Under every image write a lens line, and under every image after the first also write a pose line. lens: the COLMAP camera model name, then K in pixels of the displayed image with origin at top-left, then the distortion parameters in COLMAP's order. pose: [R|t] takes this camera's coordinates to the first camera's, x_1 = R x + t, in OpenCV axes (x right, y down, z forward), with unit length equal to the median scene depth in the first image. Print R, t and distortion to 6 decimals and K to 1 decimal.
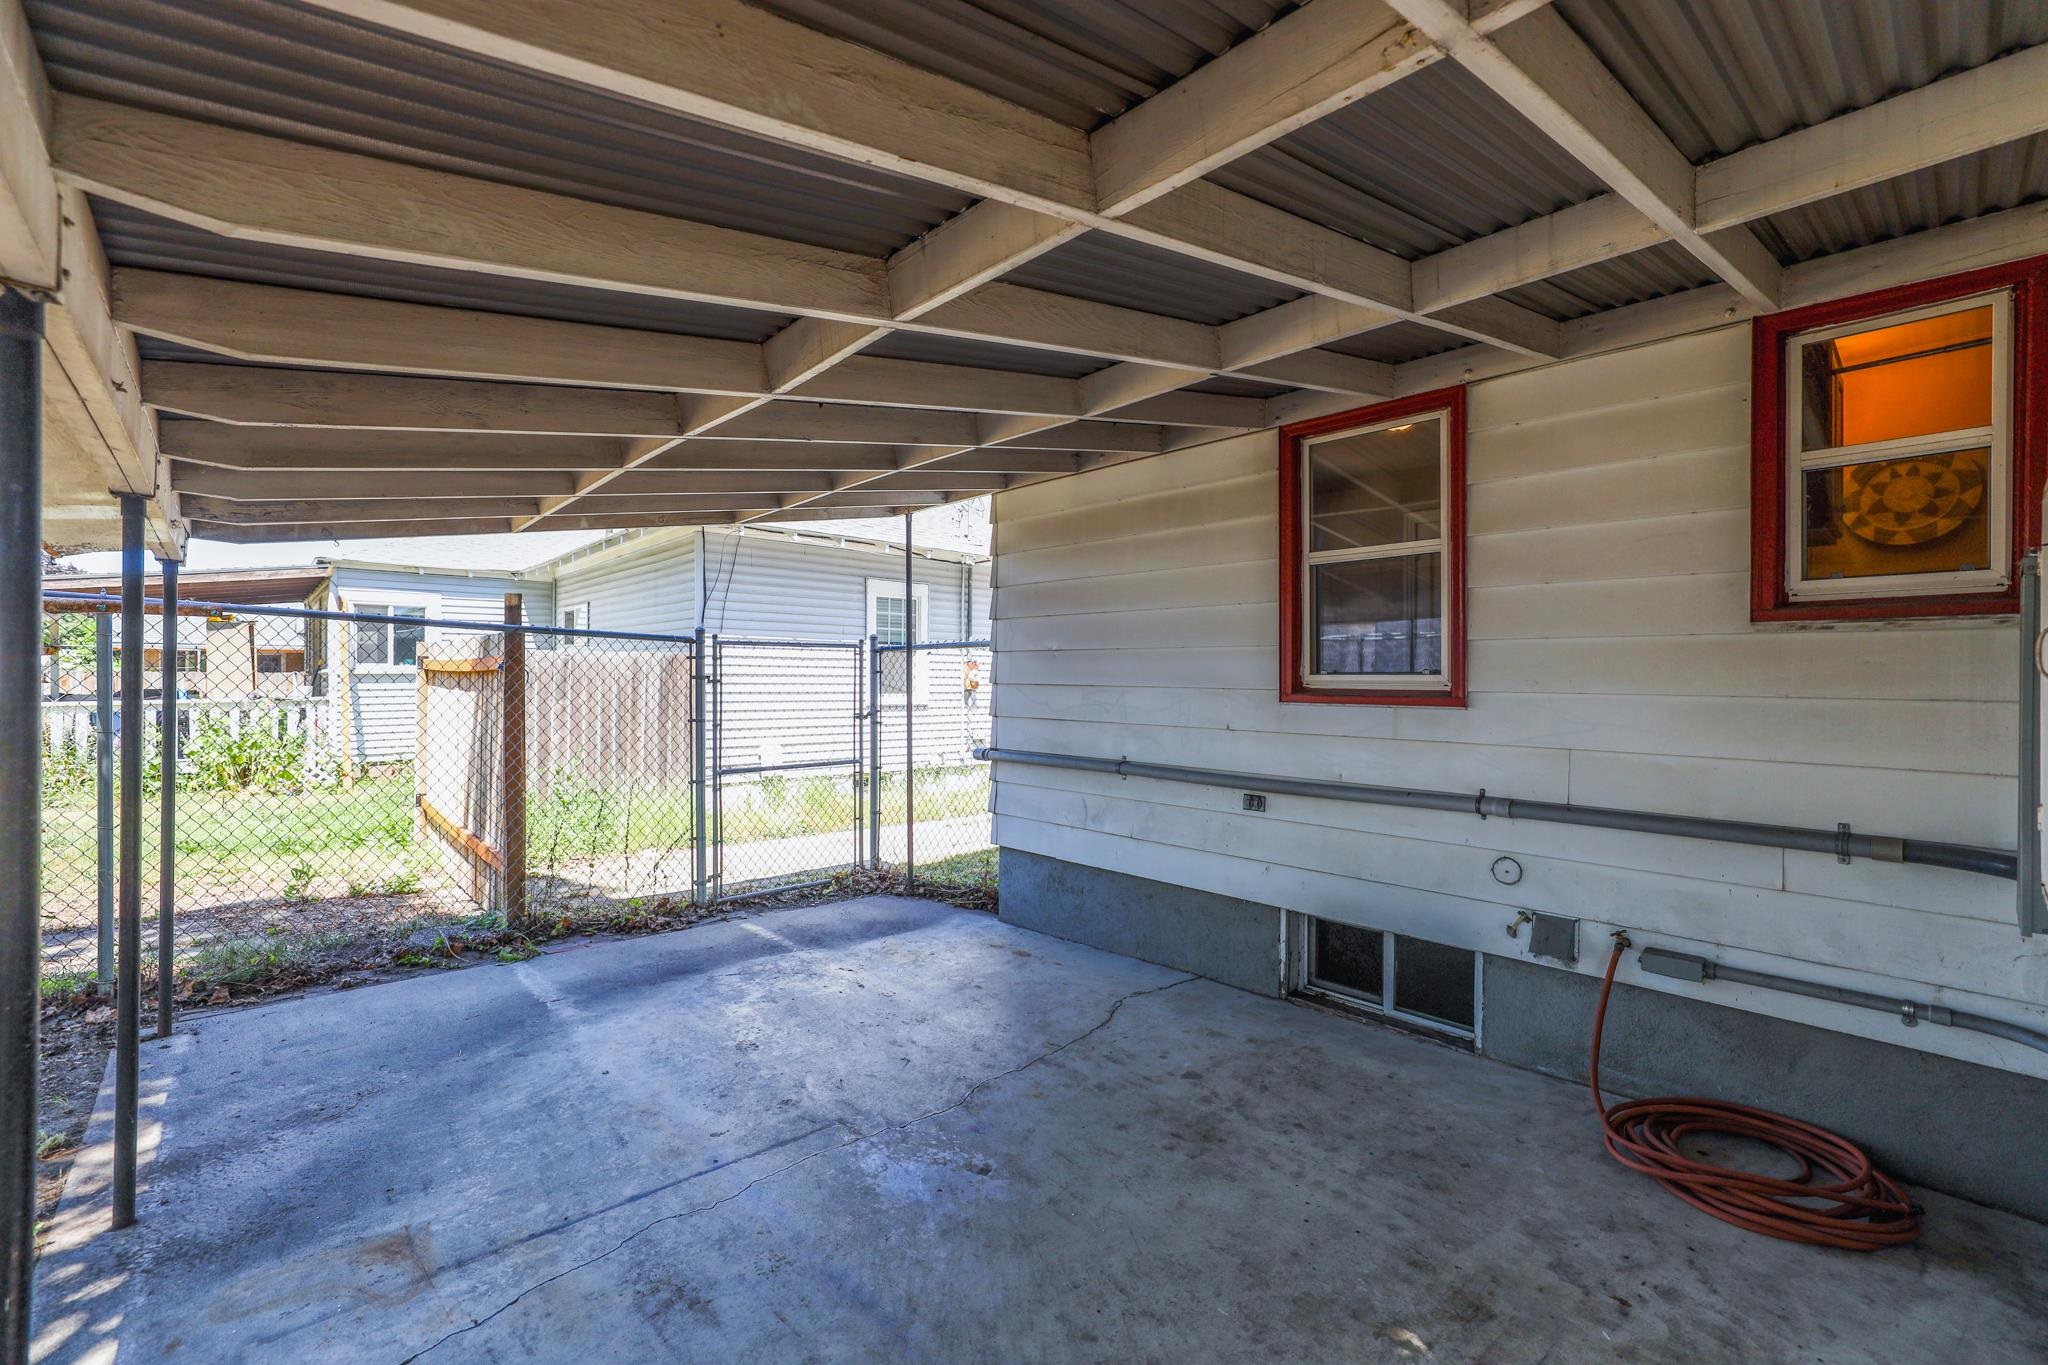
lens RADIAL K [[865.1, 0, 1026.2], [0, 865.1, 675.3], [0, 0, 1]] dist [-0.016819, 0.001857]
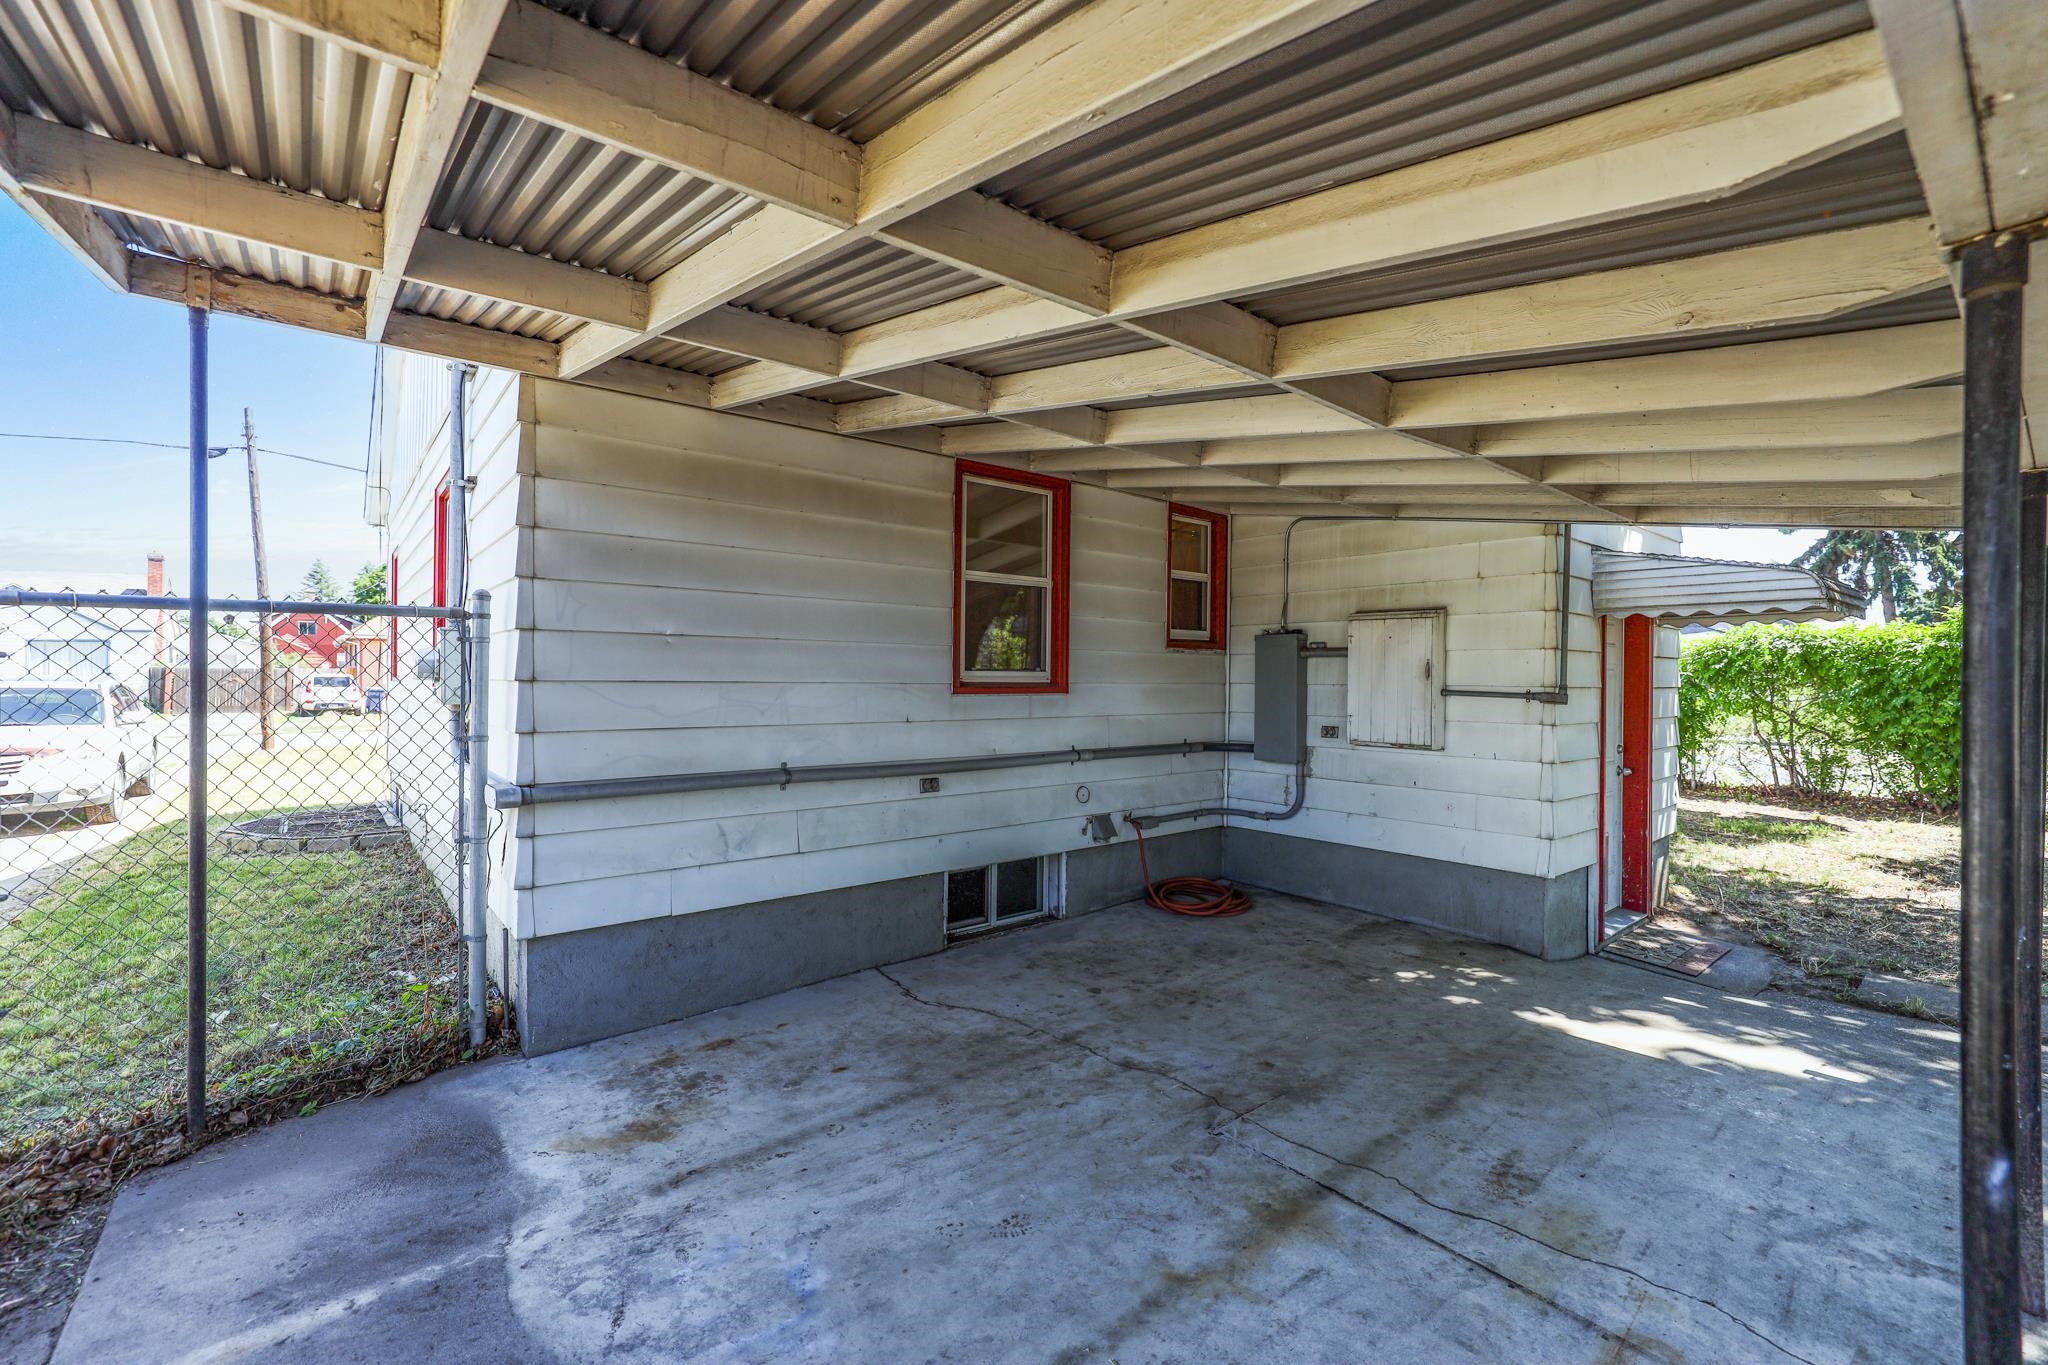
lens RADIAL K [[865.1, 0, 1018.5], [0, 865.1, 674.5], [0, 0, 1]] dist [-0.016819, 0.001857]
pose [[0.057330, -0.002147, 0.998353, -0.904639], [-0.010033, 0.999946, 0.002726, 0.000490], [-0.998305, -0.010173, 0.057305, 0.880845]]
